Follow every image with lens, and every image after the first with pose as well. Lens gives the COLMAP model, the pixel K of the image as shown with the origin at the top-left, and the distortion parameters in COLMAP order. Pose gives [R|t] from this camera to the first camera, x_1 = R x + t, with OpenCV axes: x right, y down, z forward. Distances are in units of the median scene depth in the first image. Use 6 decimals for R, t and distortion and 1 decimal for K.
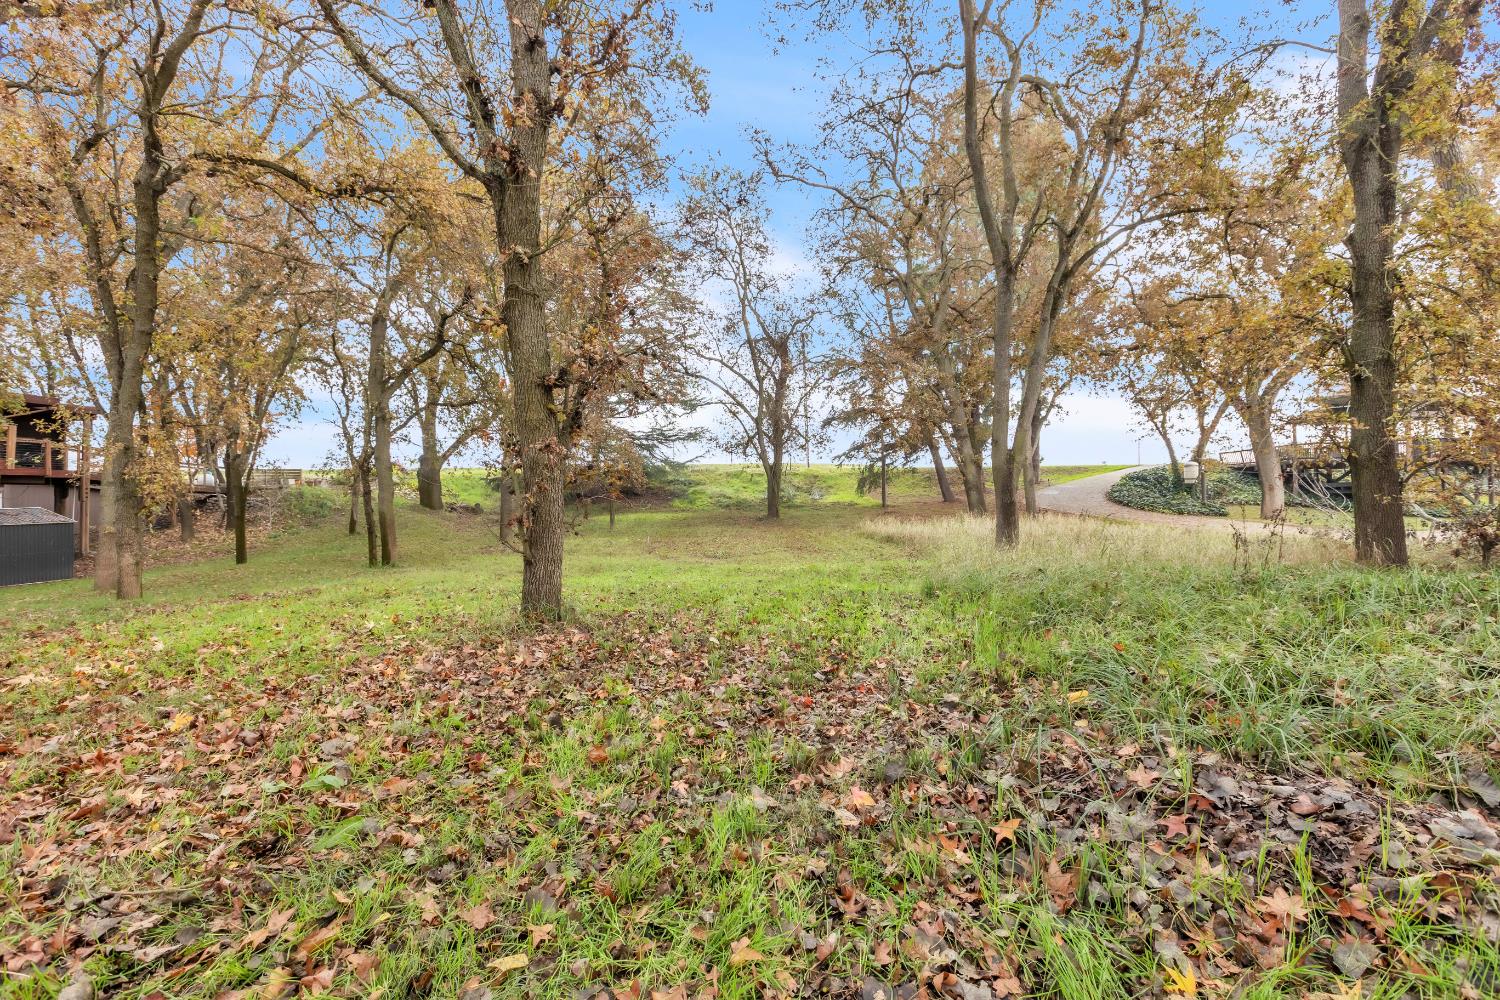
lens RADIAL K [[676.3, 0, 754.0], [0, 676.3, 490.8], [0, 0, 1]] dist [0.005892, 0.000788]
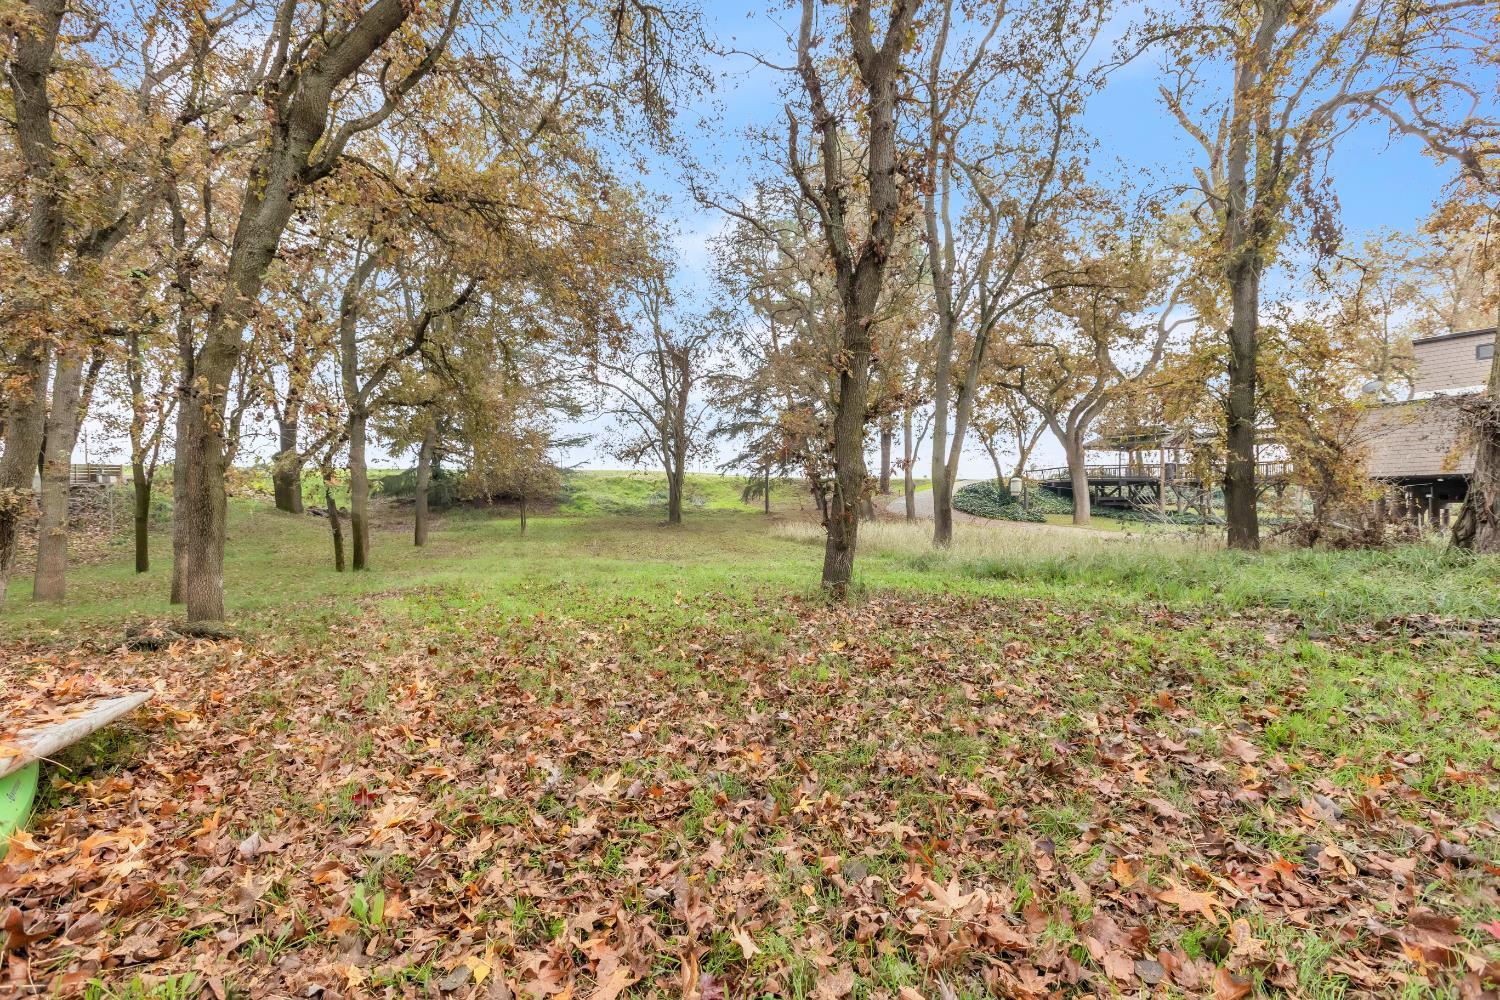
lens RADIAL K [[676.3, 0, 745.9], [0, 676.3, 508.8], [0, 0, 1]] dist [0.005892, 0.000788]
pose [[0.963086, 0.008337, 0.269063, -0.133827], [-0.012257, 0.999842, 0.012893, 0.002409], [-0.268913, -0.015715, 0.963036, -0.036371]]
